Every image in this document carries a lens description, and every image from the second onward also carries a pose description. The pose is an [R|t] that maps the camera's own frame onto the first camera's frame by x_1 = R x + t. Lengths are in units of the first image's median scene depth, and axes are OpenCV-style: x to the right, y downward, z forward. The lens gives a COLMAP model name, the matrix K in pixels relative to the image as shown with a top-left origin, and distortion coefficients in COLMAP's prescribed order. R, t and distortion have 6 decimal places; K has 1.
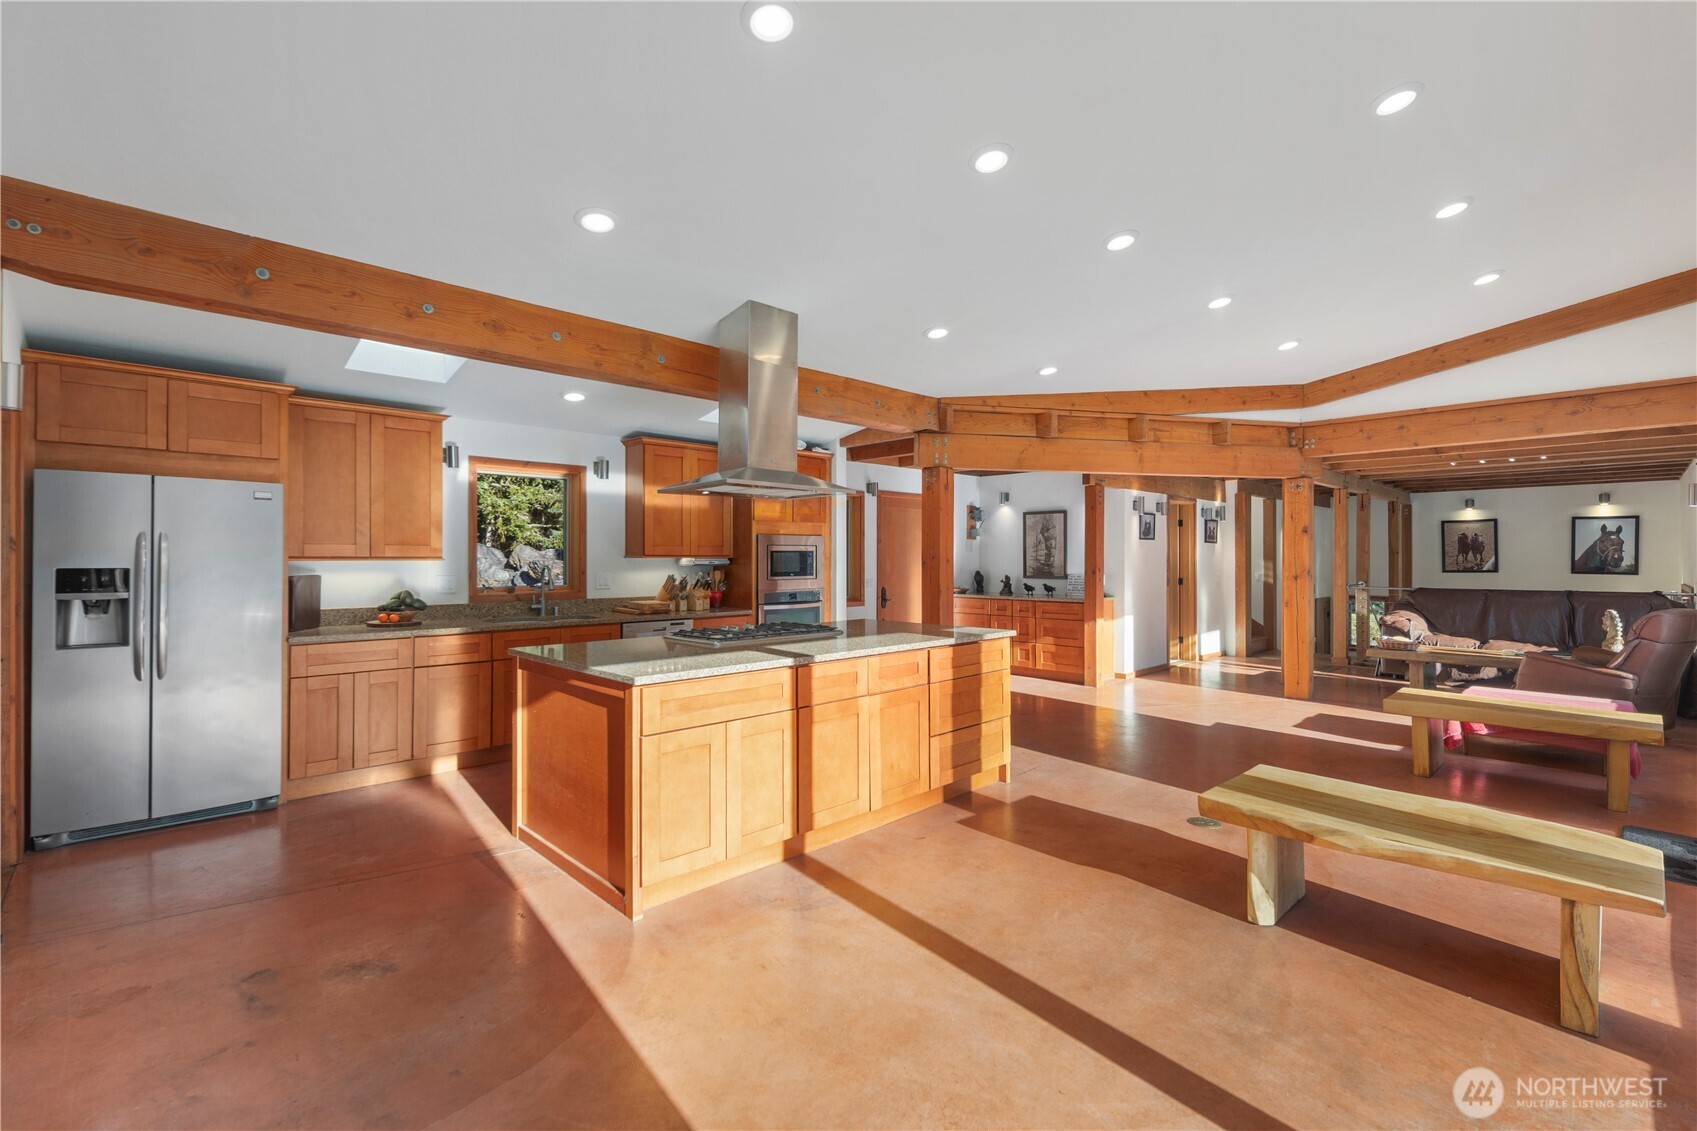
lens RADIAL K [[741.5, 0, 853.6], [0, 741.5, 557.1], [0, 0, 1]] dist [0.001179, -0.001260]
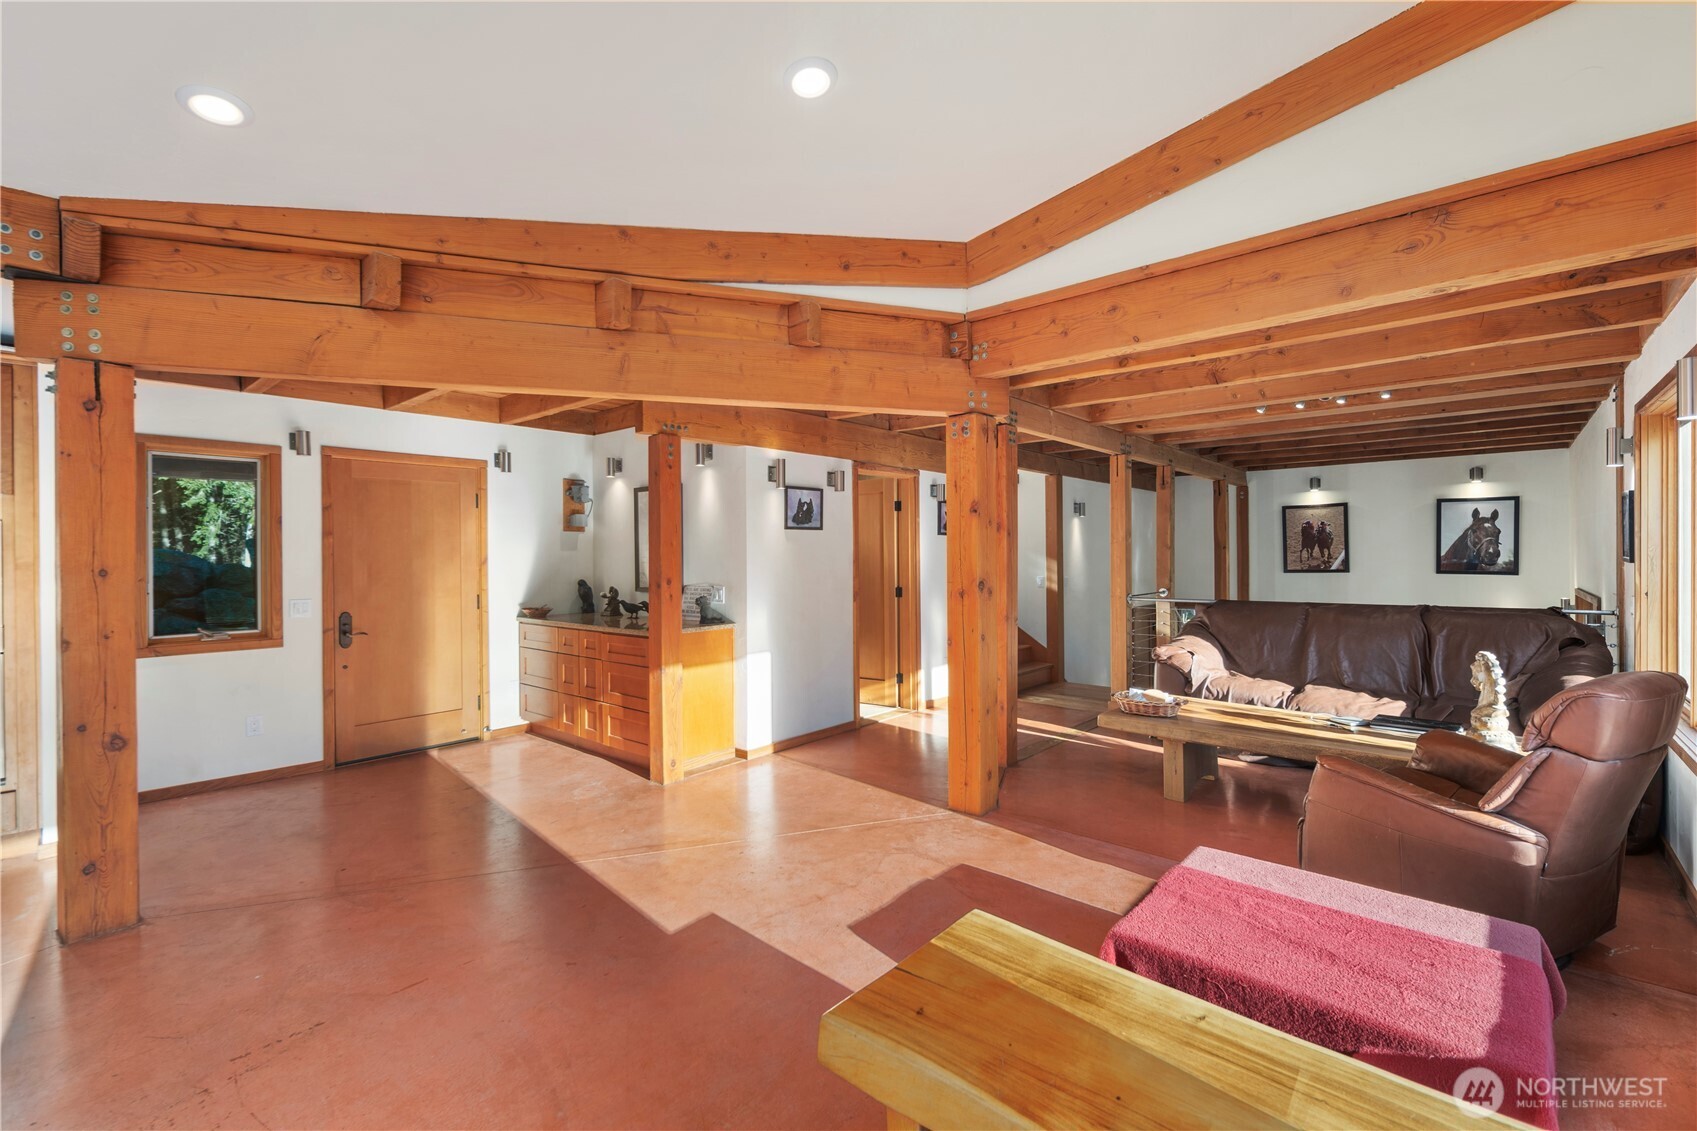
lens RADIAL K [[737.1, 0, 852.3], [0, 737.1, 556.0], [0, 0, 1]] dist [0.001573, -0.000298]
pose [[0.996139, -0.007599, 0.087463, 0.392695], [0.007533, 0.999971, 0.001078, -0.001551], [-0.087469, -0.000415, 0.996167, 0.384648]]
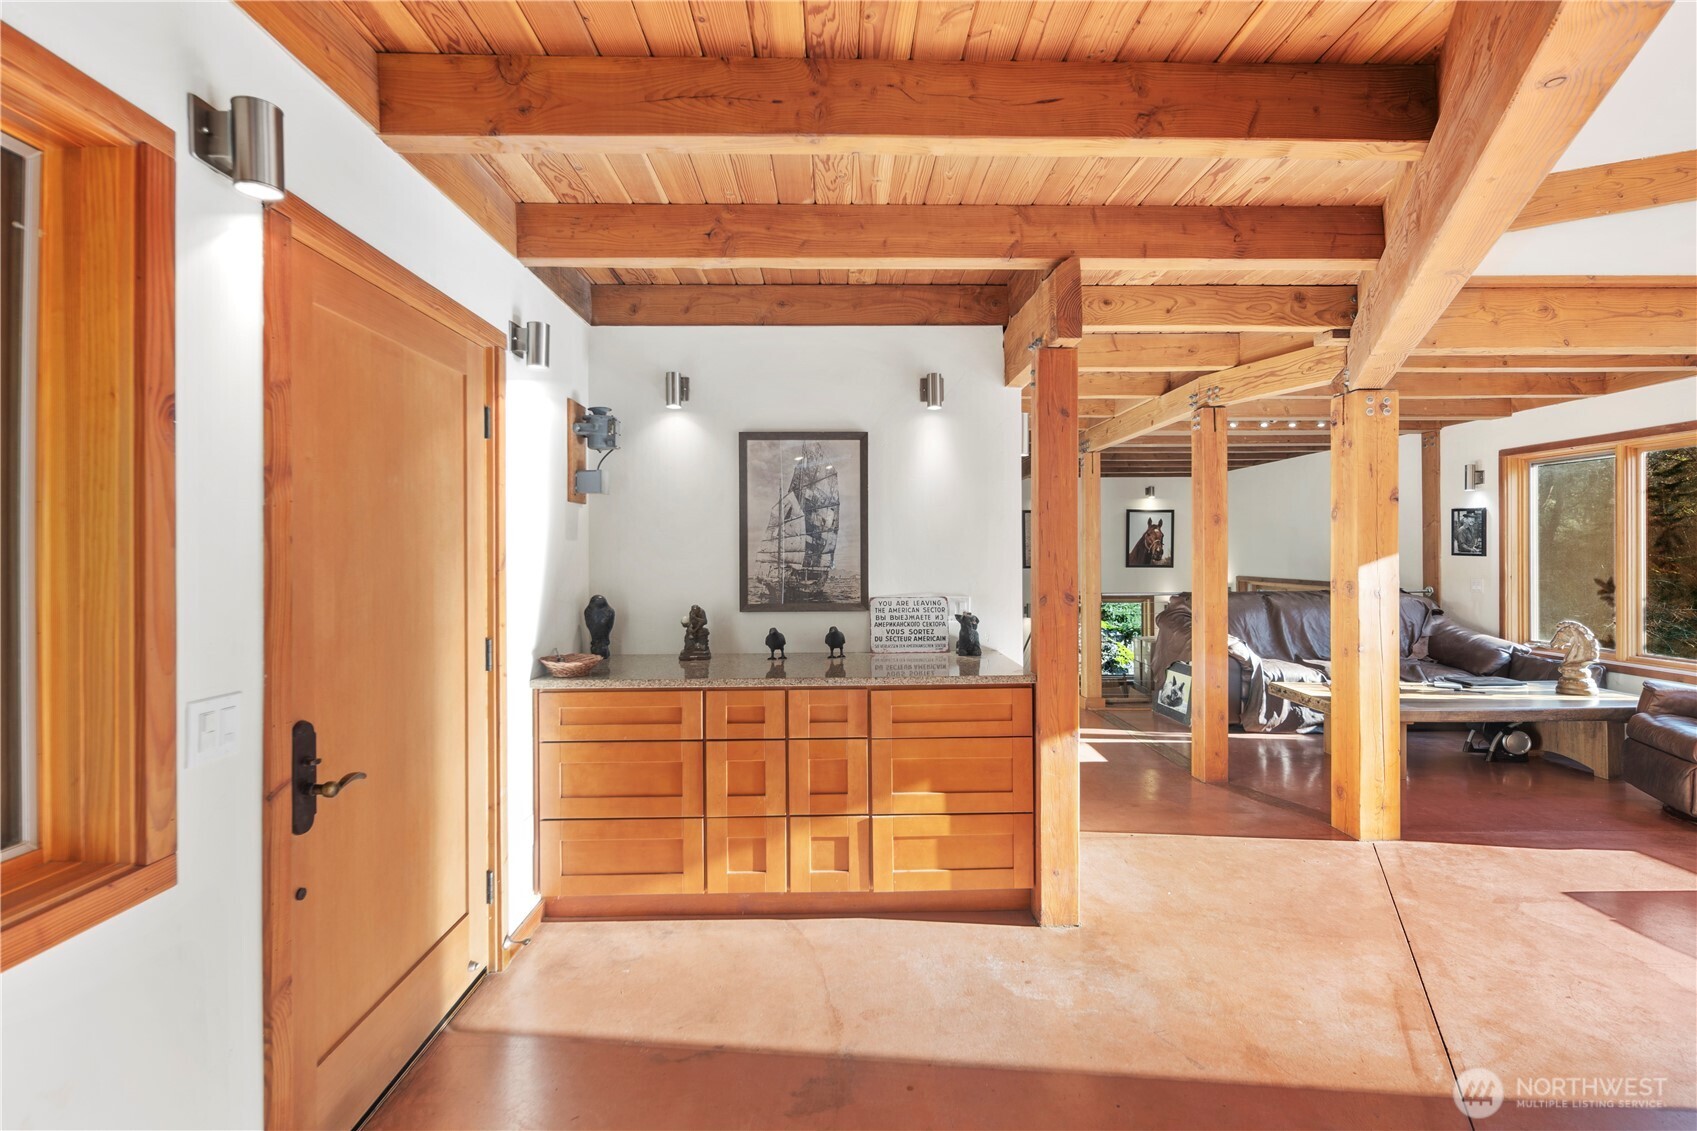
lens RADIAL K [[742.6, 0, 847.1], [0, 742.6, 548.8], [0, 0, 1]] dist [-0.000006, -0.000105]
pose [[0.683026, -0.001845, 0.730392, -0.002809], [0.006772, 0.999970, -0.003807, -0.001224], [-0.730363, 0.007546, 0.683017, 0.775929]]
